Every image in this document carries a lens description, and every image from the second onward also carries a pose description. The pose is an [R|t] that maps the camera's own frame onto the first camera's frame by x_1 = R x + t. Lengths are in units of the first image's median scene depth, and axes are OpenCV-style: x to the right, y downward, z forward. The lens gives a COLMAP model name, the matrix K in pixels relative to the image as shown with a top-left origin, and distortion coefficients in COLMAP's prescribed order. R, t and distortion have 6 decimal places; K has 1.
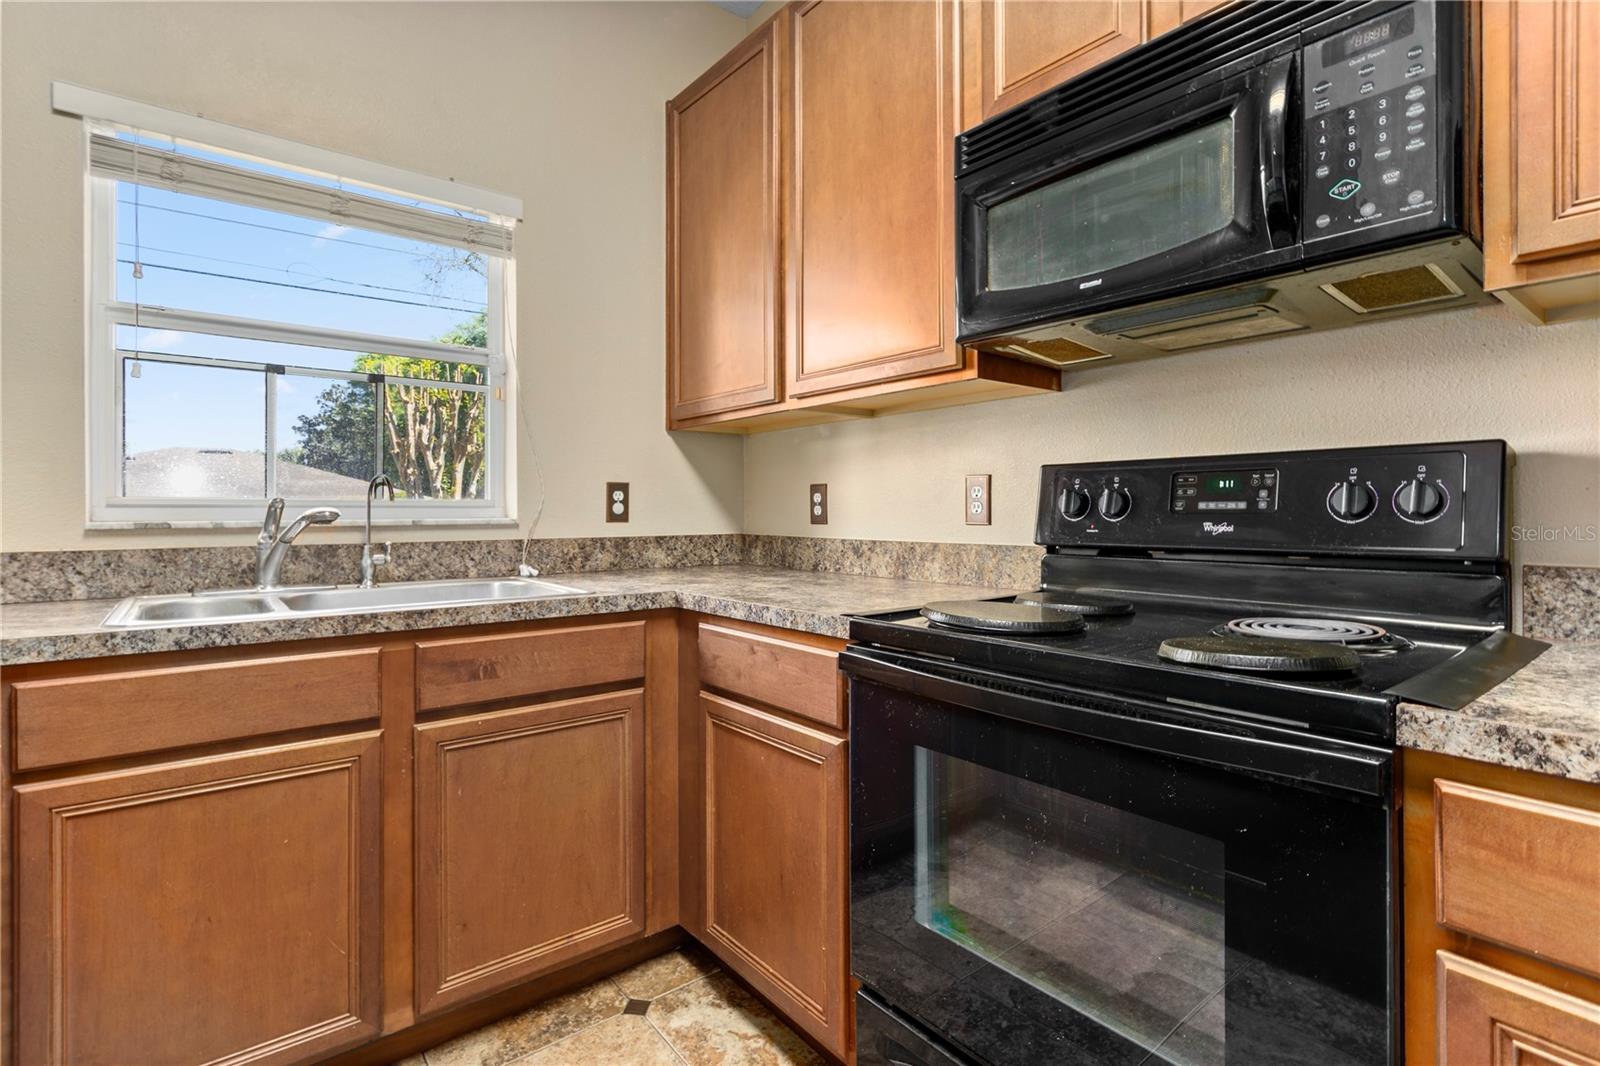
lens RADIAL K [[767.3, 0, 803.6], [0, 767.3, 509.9], [0, 0, 1]] dist [-0.001726, 0.001025]
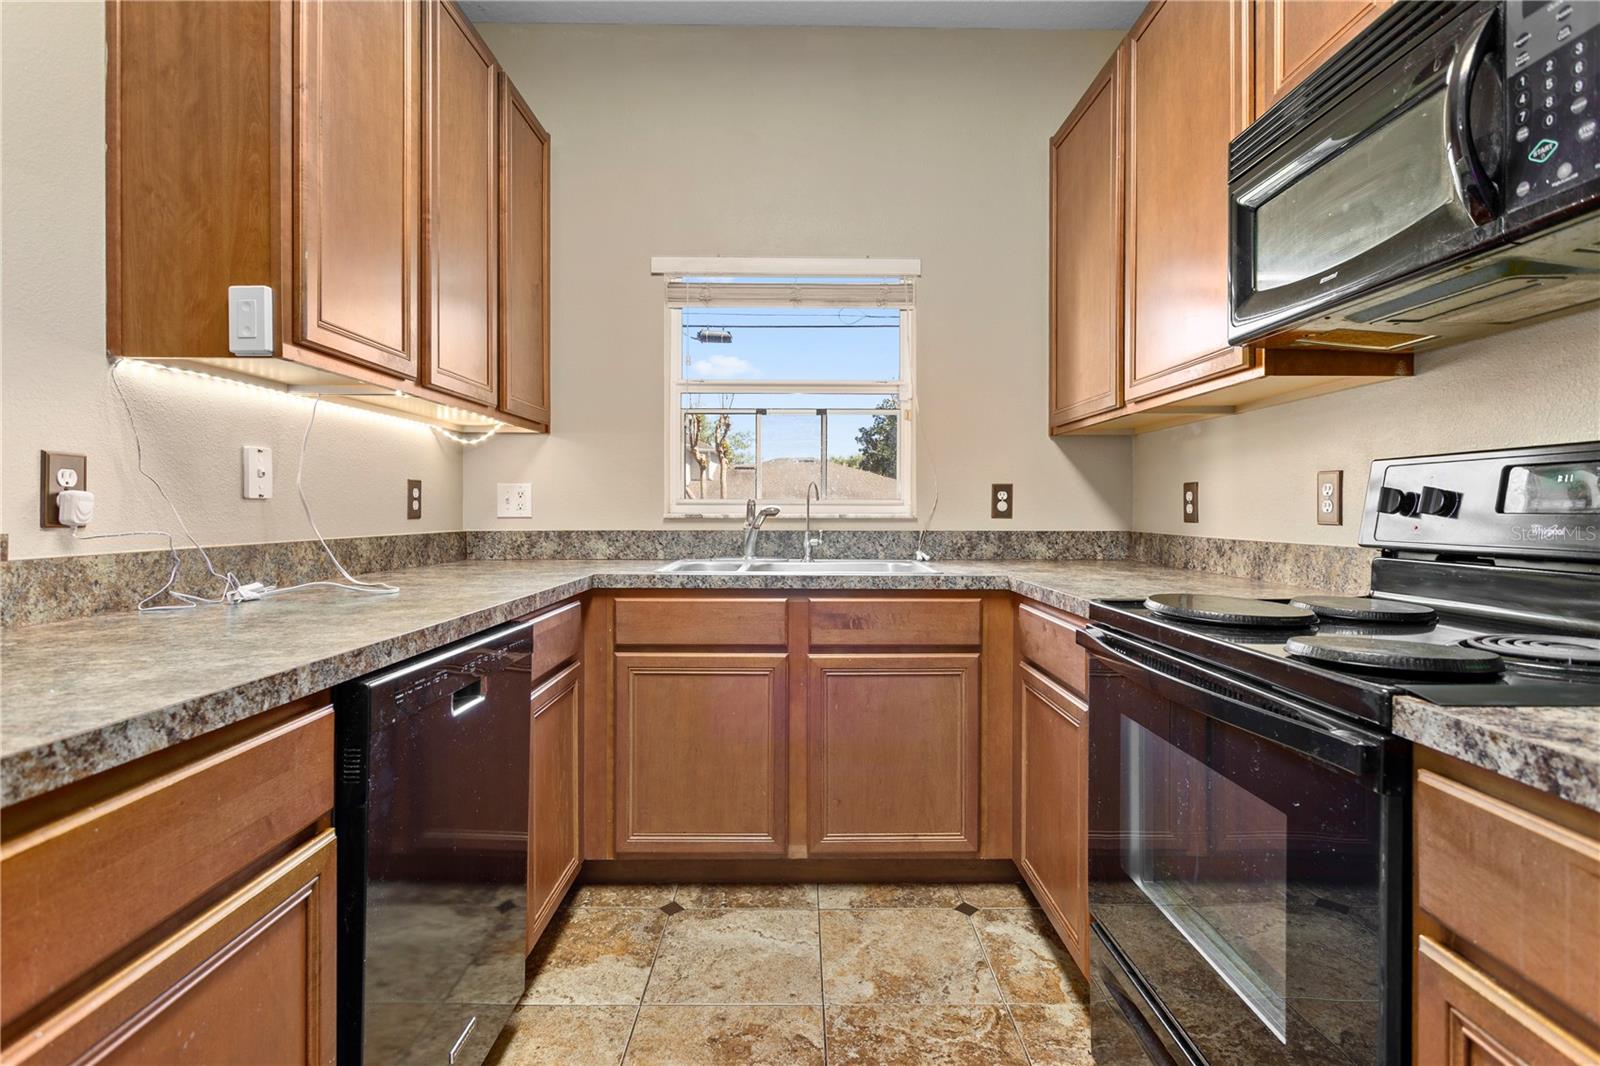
lens RADIAL K [[767.3, 0, 803.6], [0, 767.3, 509.9], [0, 0, 1]] dist [-0.001726, 0.001025]
pose [[0.787192, 0.004850, -0.616688, 0.336996], [-0.002990, 0.999987, 0.004048, -0.000358], [0.616700, -0.001343, 0.787197, -0.136649]]
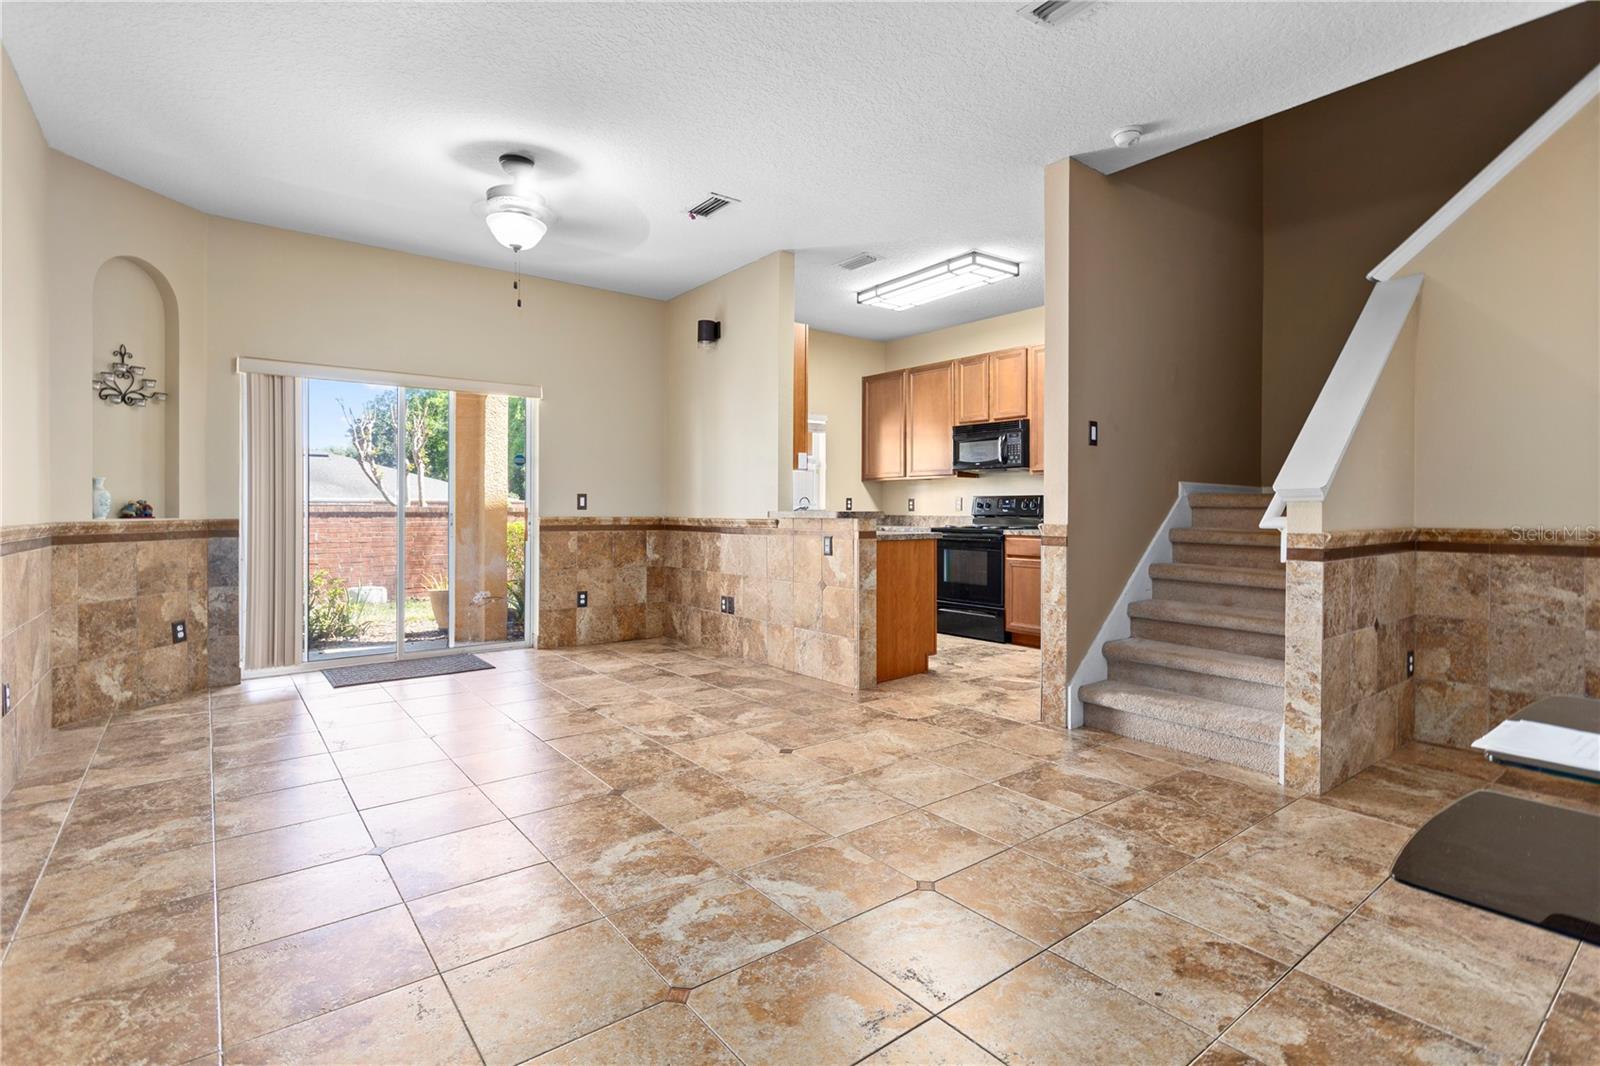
lens RADIAL K [[767.3, 0, 803.6], [0, 767.3, 509.9], [0, 0, 1]] dist [-0.001726, 0.001025]
pose [[0.999948, 0.005403, -0.008624, -0.582280], [-0.005382, 0.999983, 0.002434, 0.011526], [0.008637, -0.002387, 0.999960, -3.218224]]
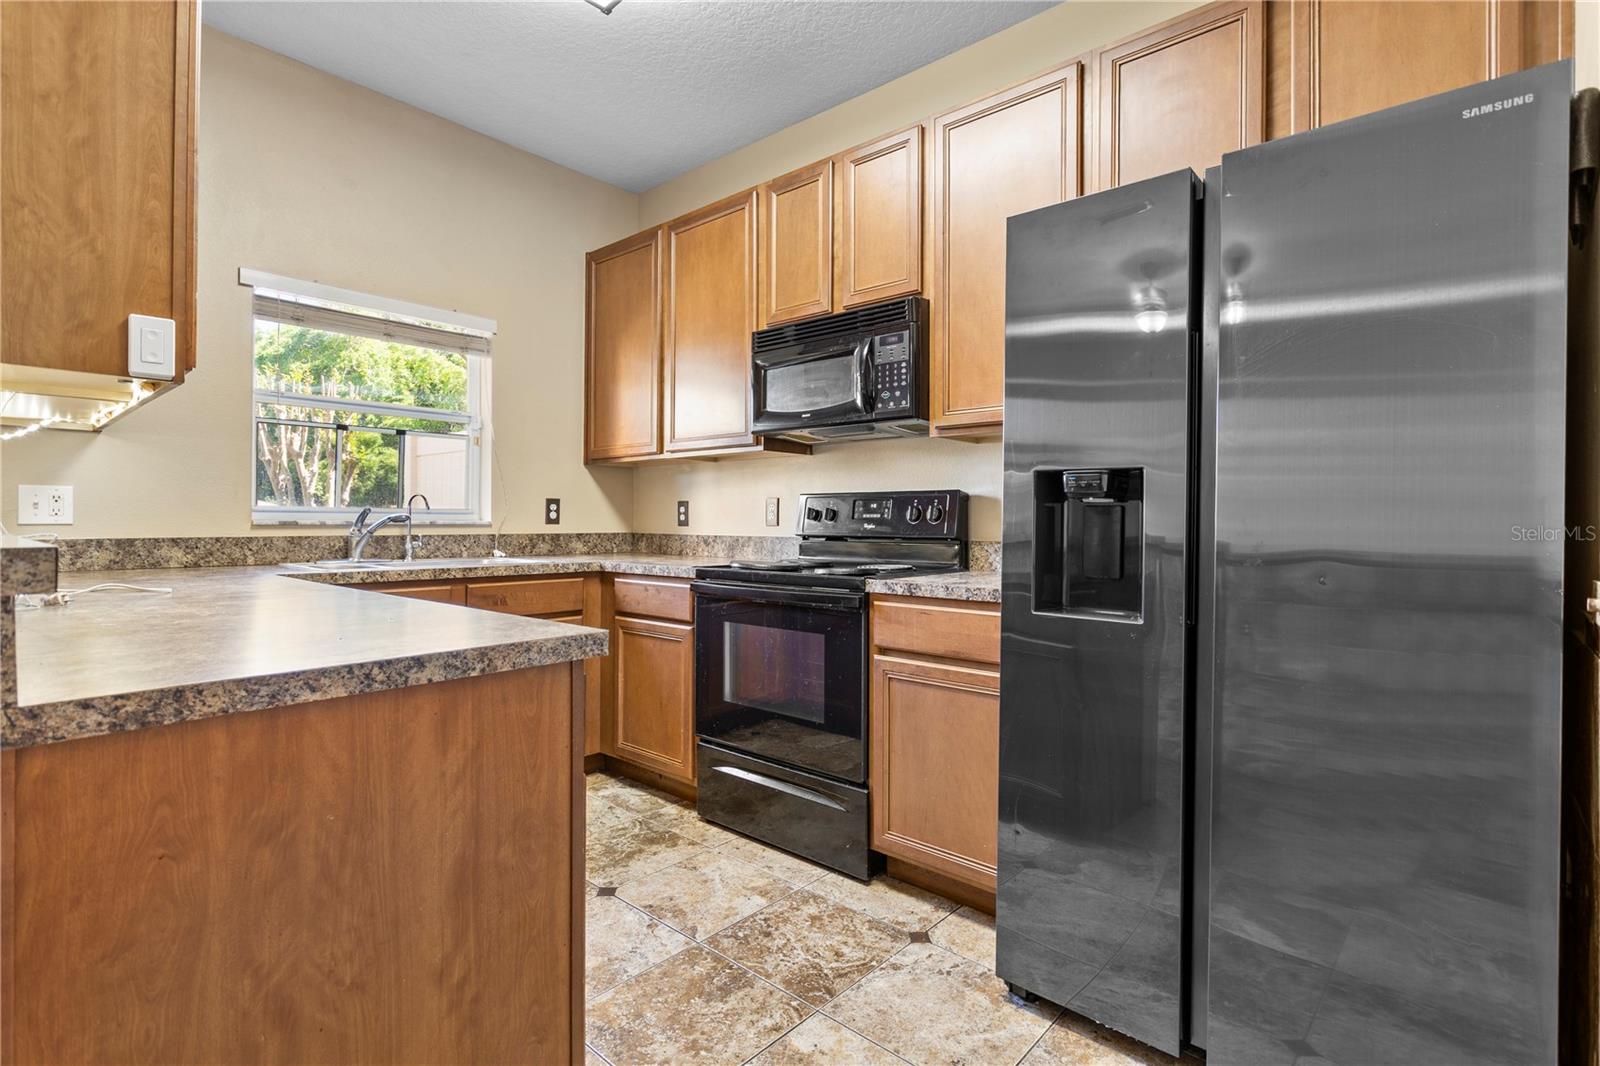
lens RADIAL K [[767.3, 0, 803.6], [0, 767.3, 509.9], [0, 0, 1]] dist [-0.001726, 0.001025]
pose [[0.985648, 0.008846, 0.168582, -0.003976], [-0.006763, 0.999894, -0.012927, 0.005711], [-0.168678, 0.011601, 0.985603, -0.885947]]
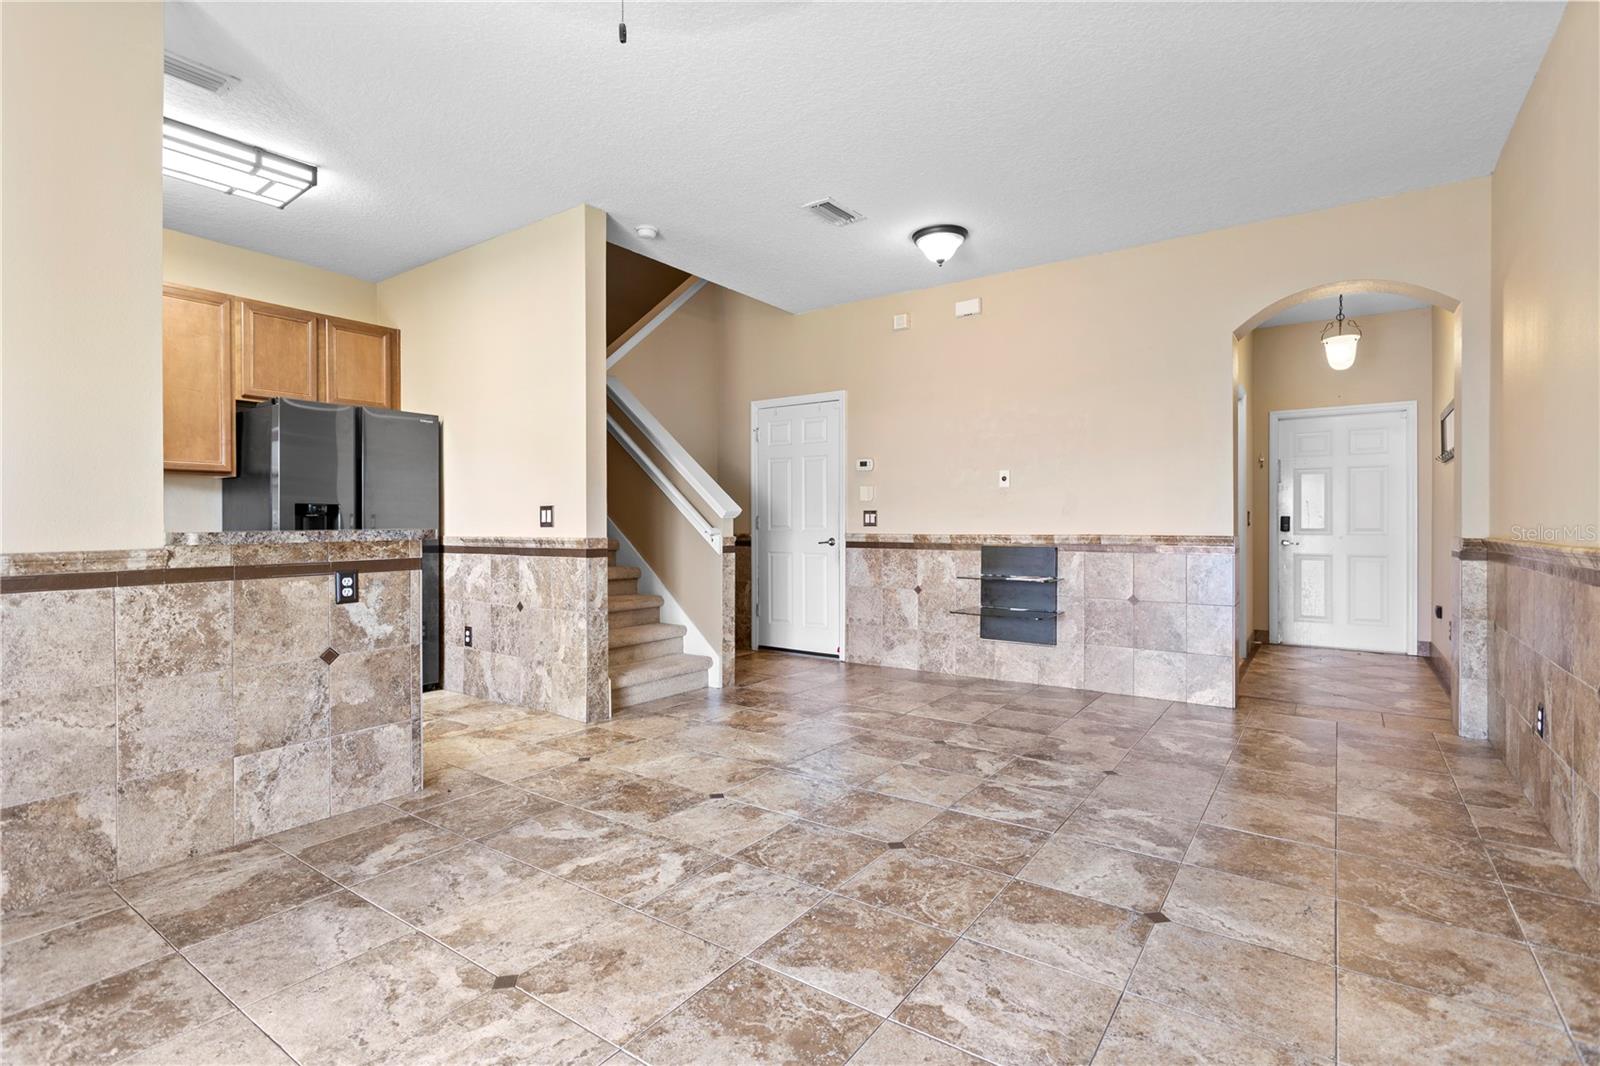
lens RADIAL K [[760.8, 0, 800.5], [0, 760.8, 527.3], [0, 0, 1]] dist [0.000859, -0.000332]
pose [[-0.280466, -0.002871, 0.959860, -2.444243], [0.002996, 0.999988, 0.003866, 0.013347], [-0.959859, 0.003961, -0.280454, -0.851989]]
